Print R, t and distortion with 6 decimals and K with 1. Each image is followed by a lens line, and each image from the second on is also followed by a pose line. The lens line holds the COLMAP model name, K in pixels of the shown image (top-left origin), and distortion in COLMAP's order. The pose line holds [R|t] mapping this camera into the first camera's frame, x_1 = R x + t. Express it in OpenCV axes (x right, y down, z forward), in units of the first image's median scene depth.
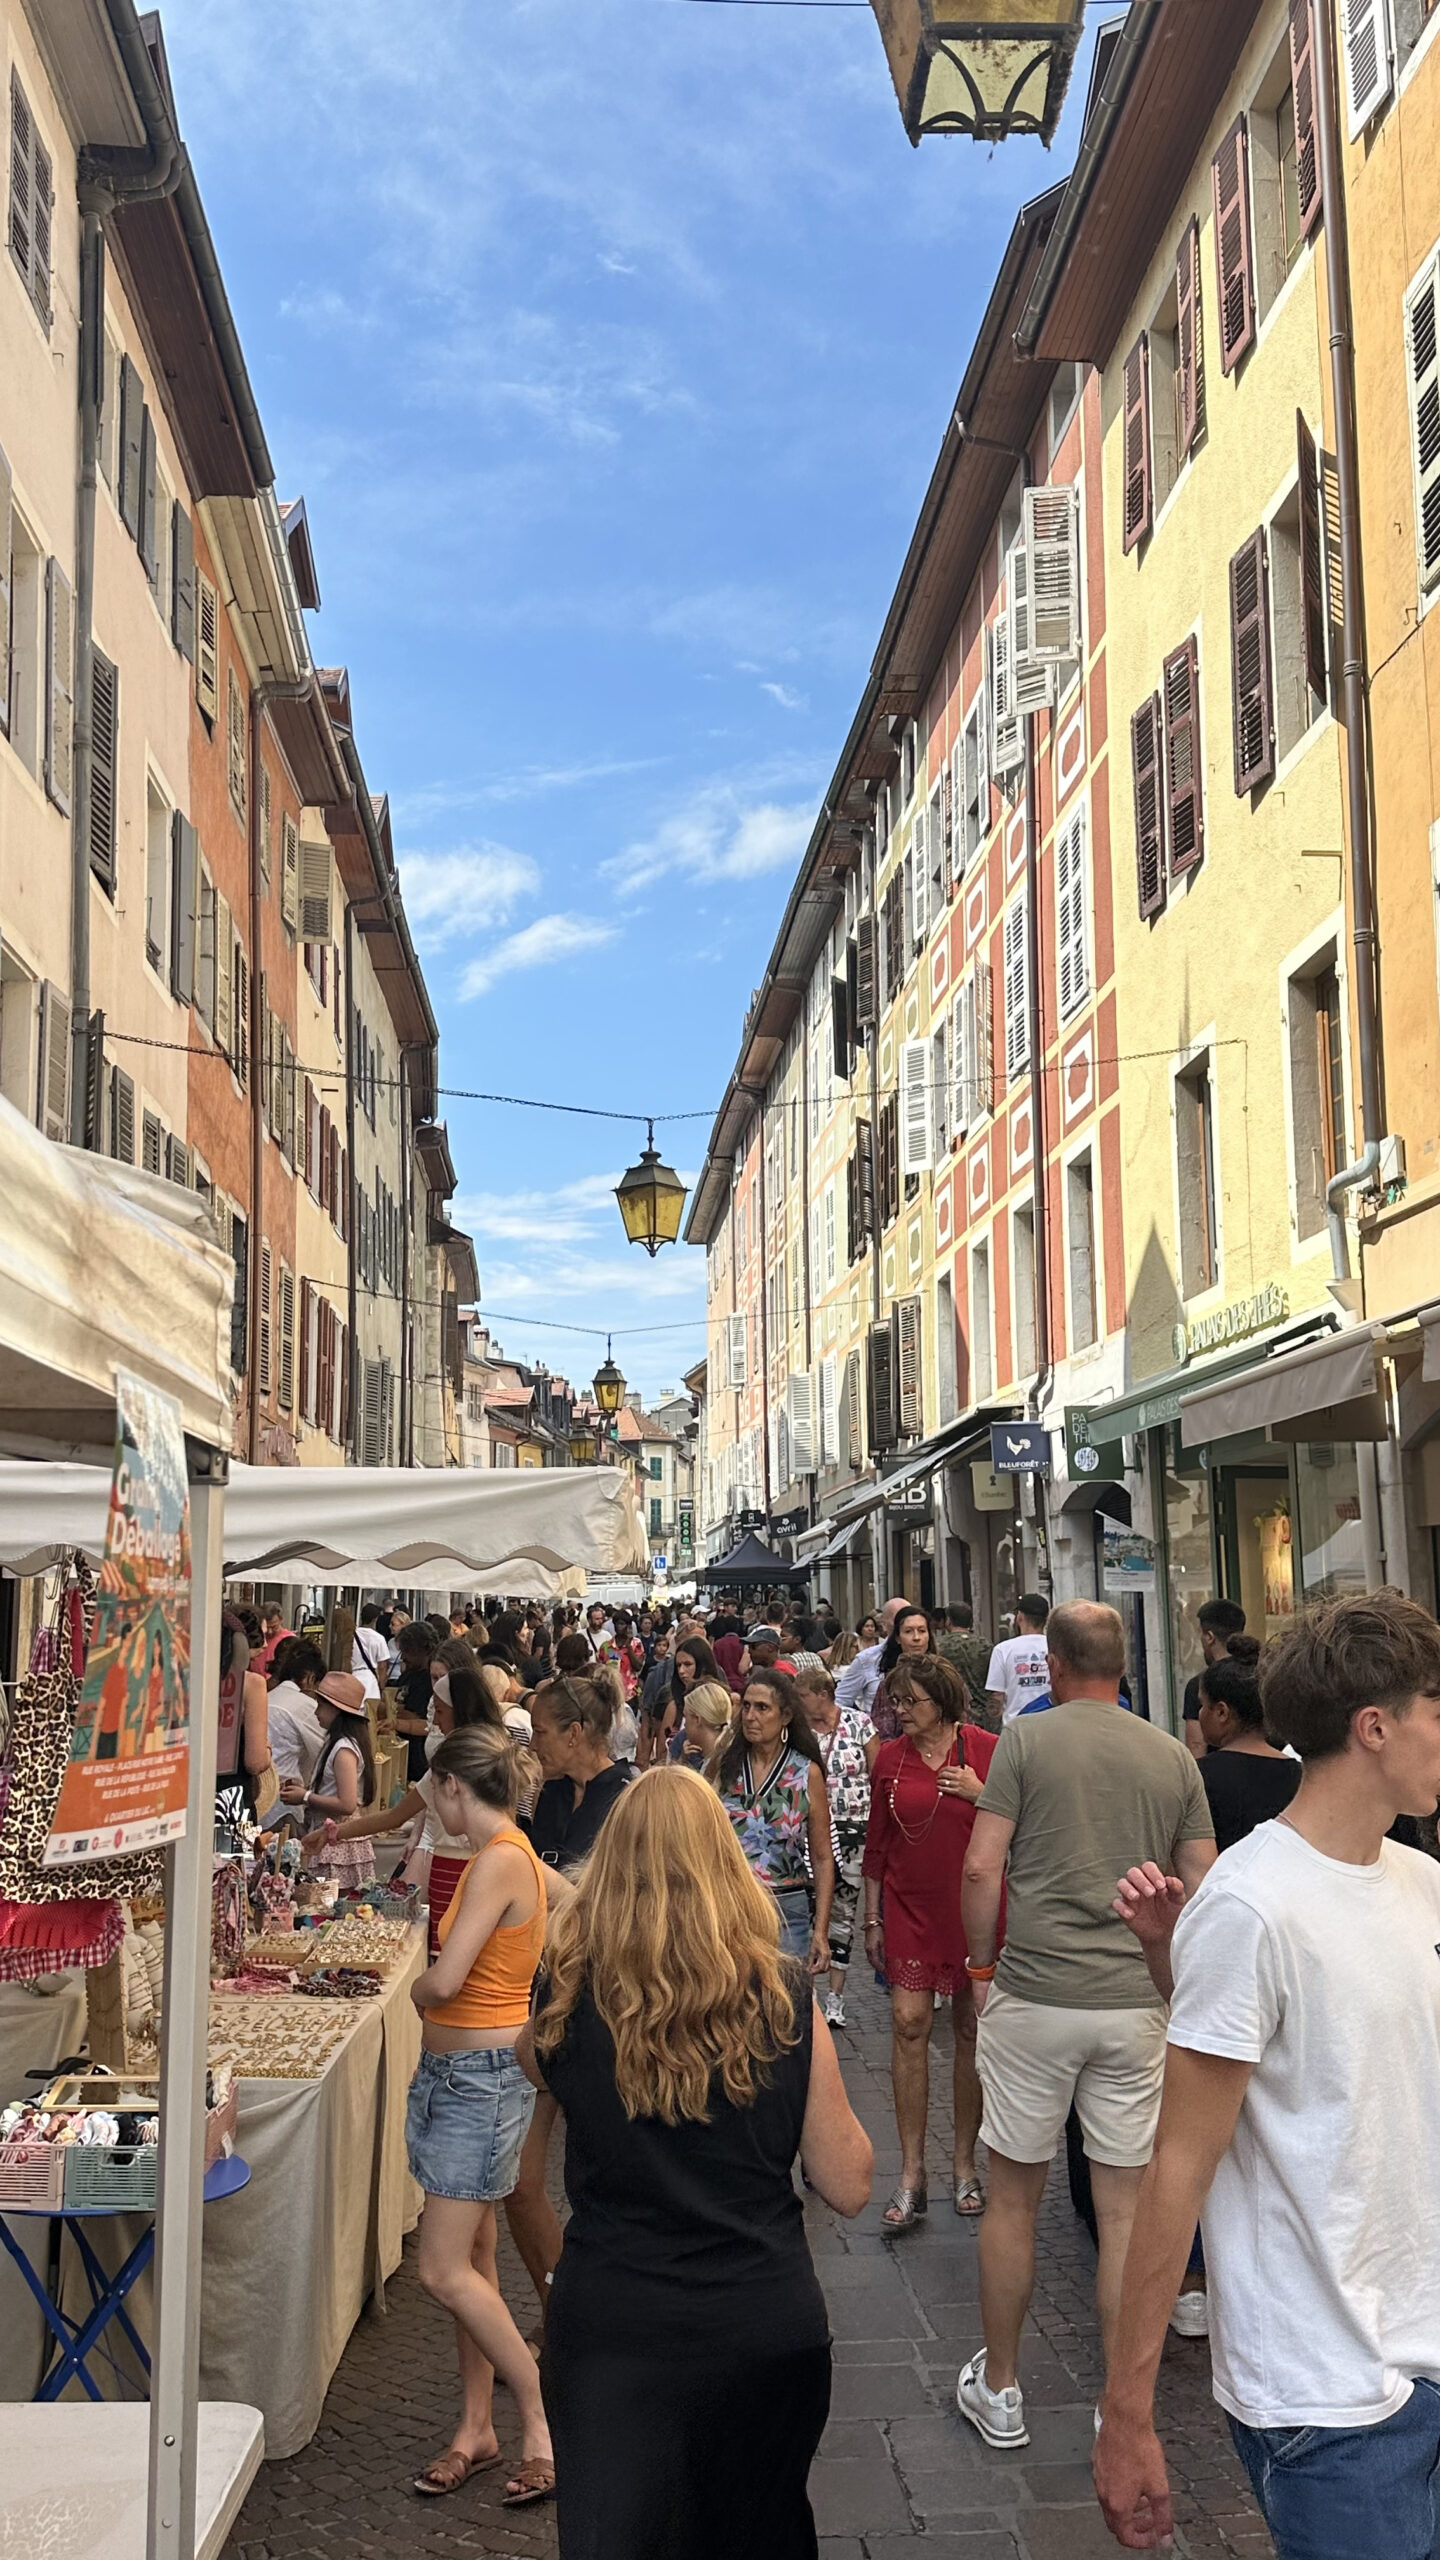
lens RADIAL K [[2241.7, 0, 720.0], [0, 2241.7, 1280.0], [0, 0, 1]] dist [0.055522, -0.014276]
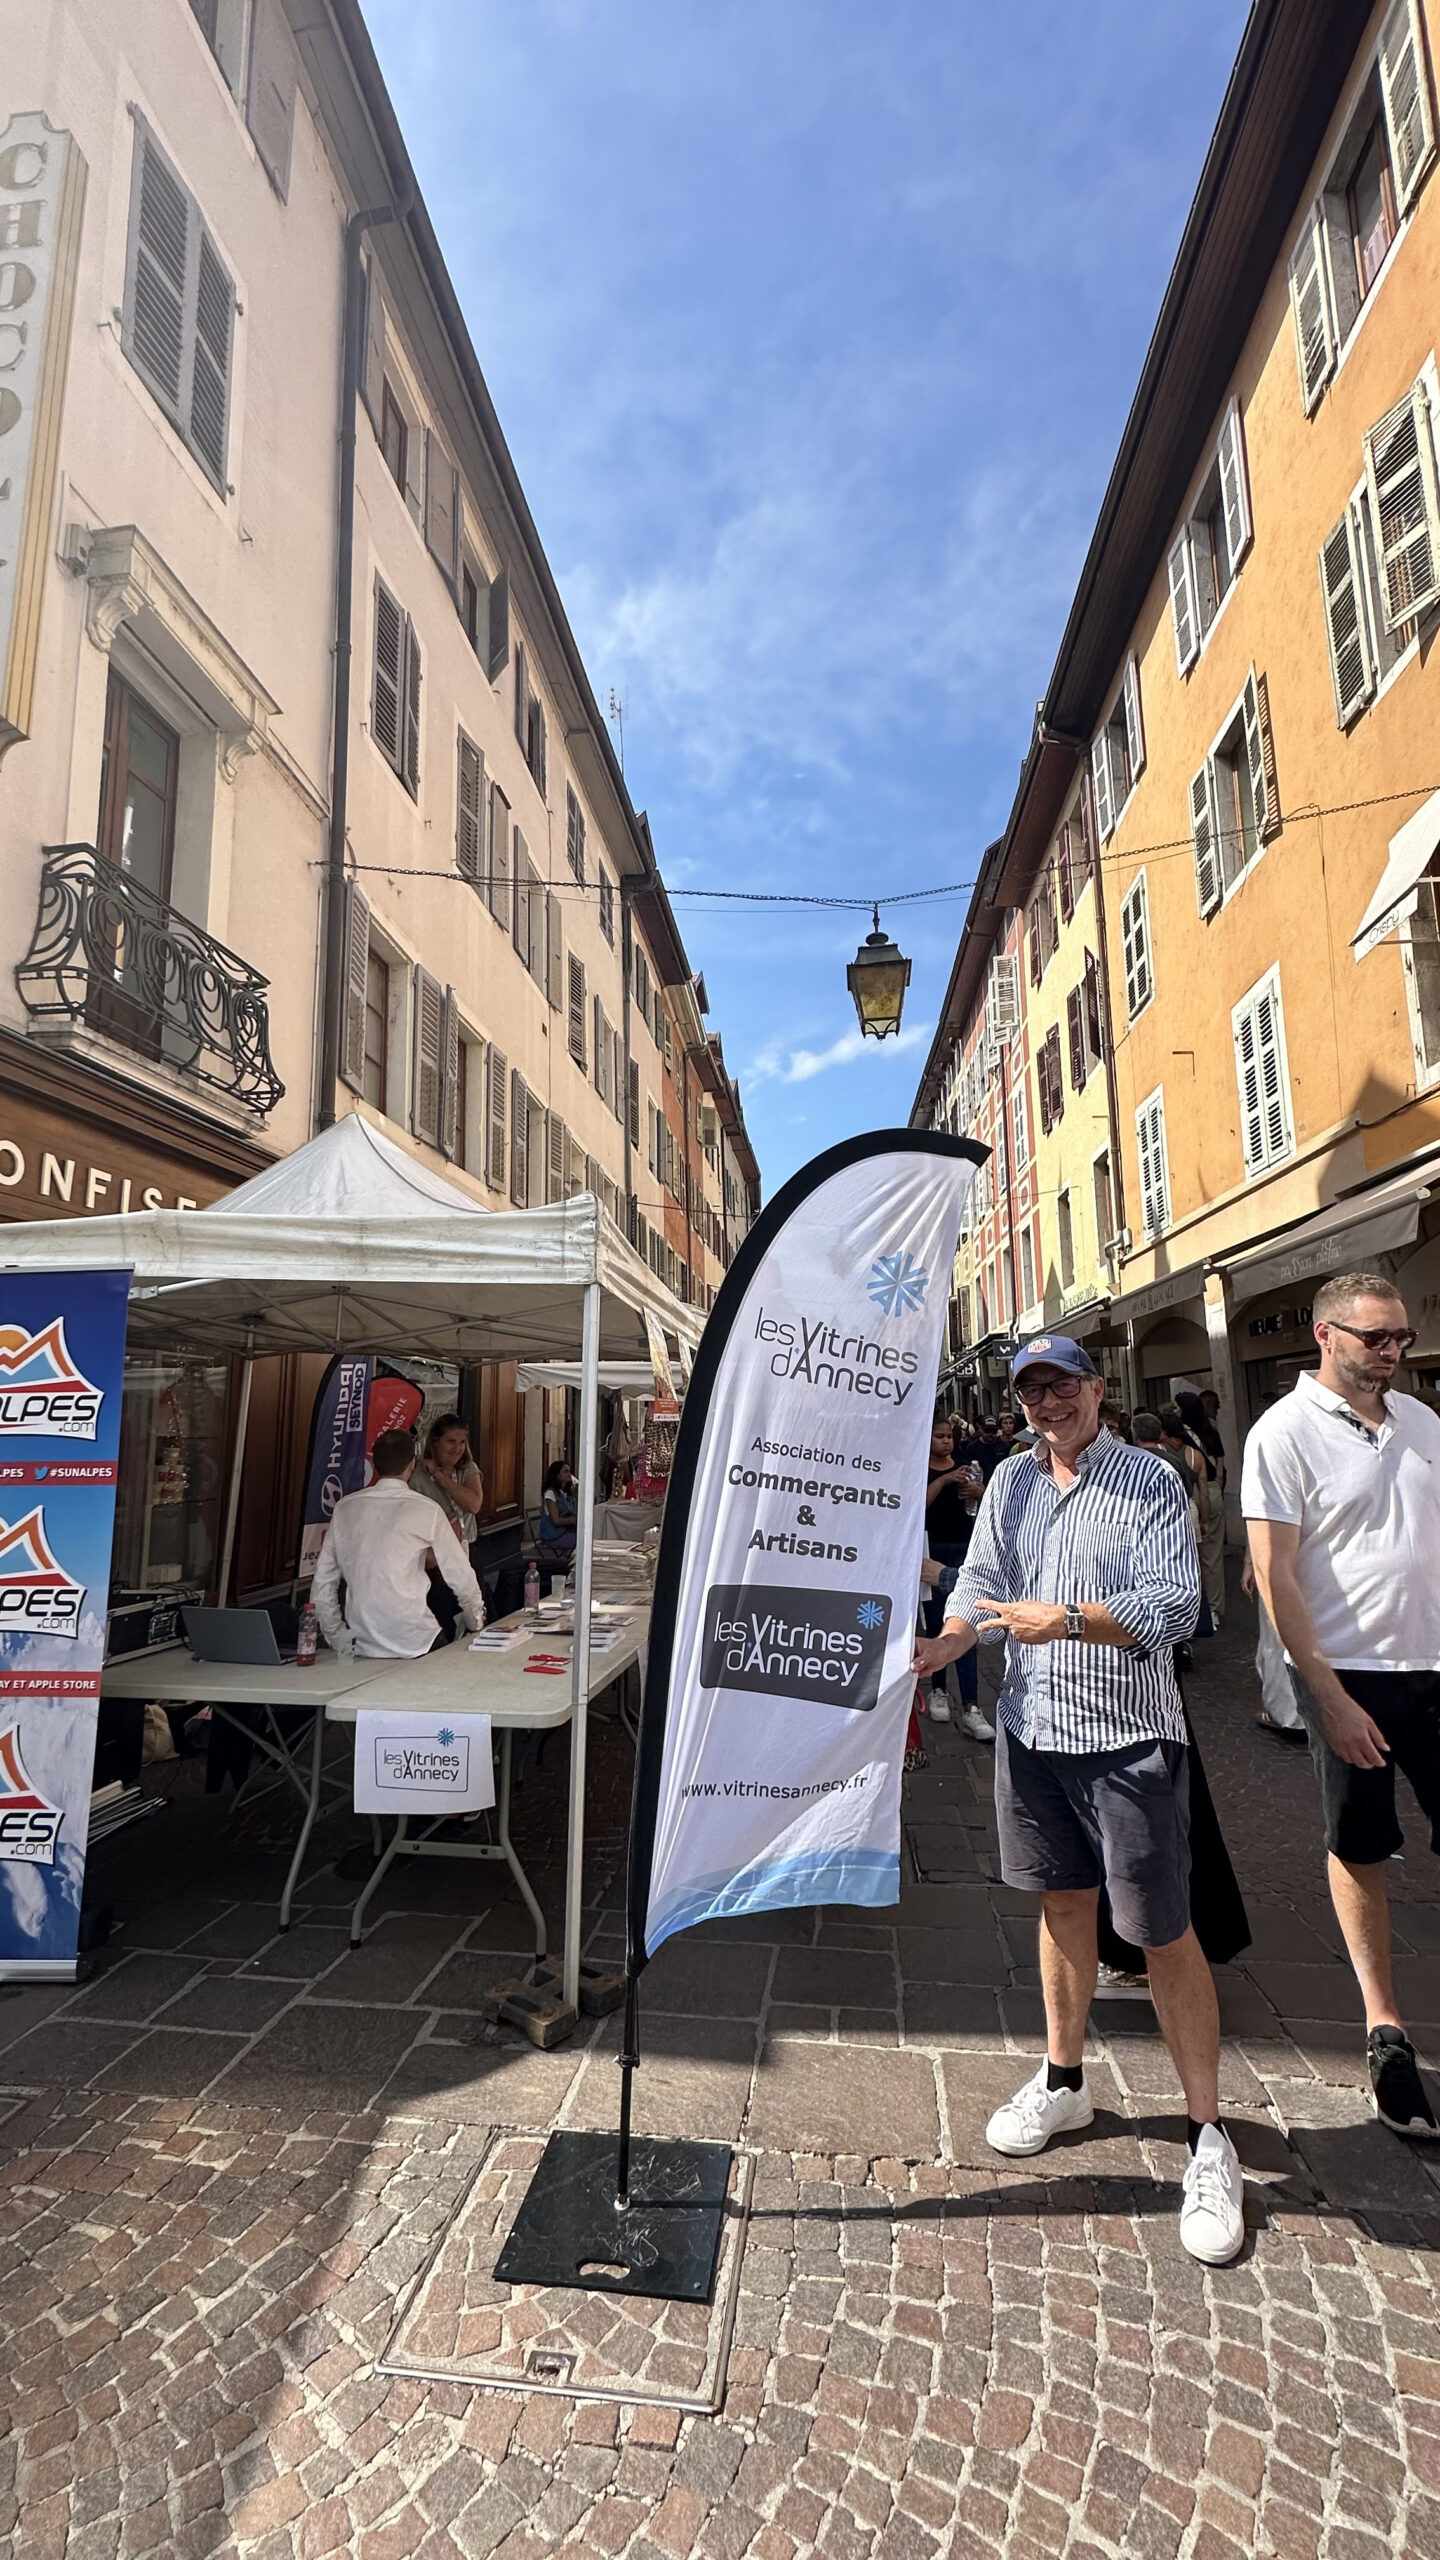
lens RADIAL K [[1027.8, 0, 720.0], [0, 1027.8, 1280.0], [0, 0, 1]] dist [-0.000694, -0.000021]
pose [[0.985523, -0.024182, -0.167810, 0.021710], [0.024923, 0.999687, 0.002306, -0.011451], [0.167702, -0.006455, 0.985817, -0.144926]]
